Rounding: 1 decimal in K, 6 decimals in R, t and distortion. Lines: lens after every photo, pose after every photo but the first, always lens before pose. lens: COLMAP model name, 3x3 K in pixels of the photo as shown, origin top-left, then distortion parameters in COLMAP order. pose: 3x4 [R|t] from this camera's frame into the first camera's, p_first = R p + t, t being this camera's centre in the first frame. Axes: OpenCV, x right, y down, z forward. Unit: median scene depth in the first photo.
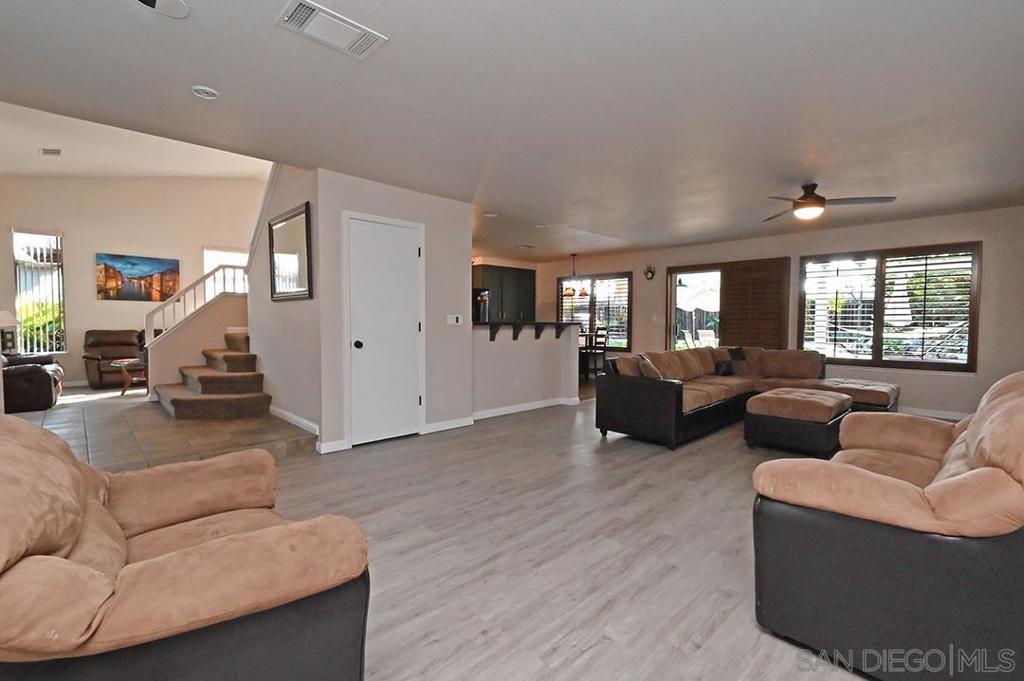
lens RADIAL K [[452.4, 0, 519.4], [0, 452.4, 342.3], [0, 0, 1]] dist [-0.005259, -0.001929]
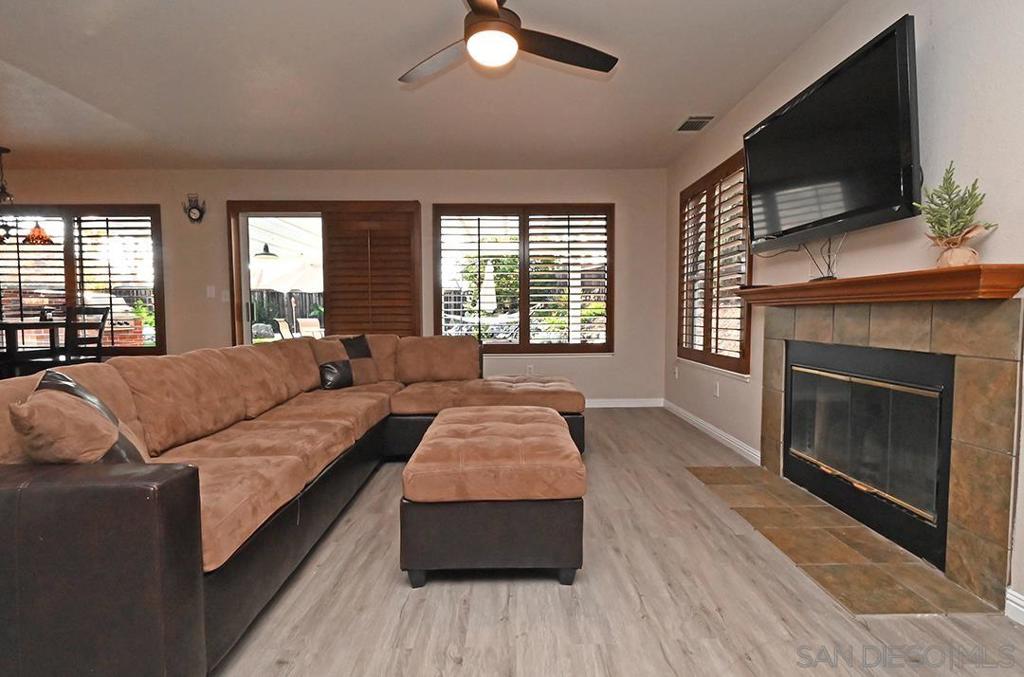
lens RADIAL K [[452.4, 0, 515.0], [0, 452.4, 339.6], [0, 0, 1]] dist [-0.005259, -0.001929]
pose [[0.685786, -0.046441, 0.726320, 0.222542], [0.039540, 0.998866, 0.026534, 0.009725], [-0.726728, 0.010522, 0.686845, 0.504041]]
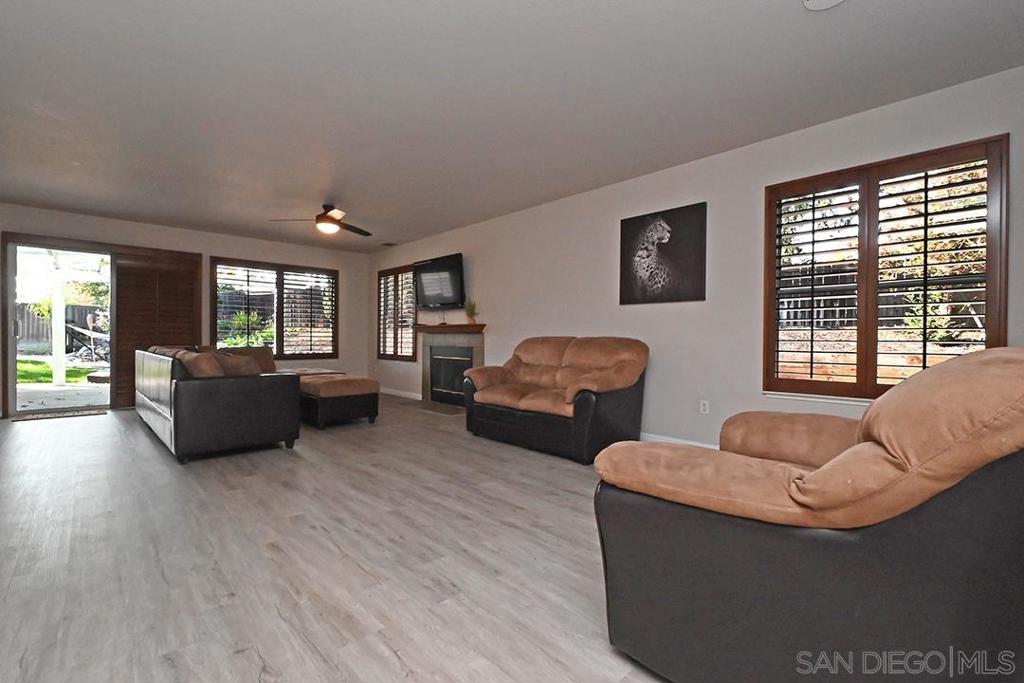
lens RADIAL K [[452.4, 0, 506.3], [0, 452.4, 345.0], [0, 0, 1]] dist [-0.005259, -0.001929]
pose [[0.021181, -0.016552, 0.999639, -0.444101], [0.039625, 0.999091, 0.015703, 0.020377], [-0.998990, 0.039278, 0.021818, 0.394041]]
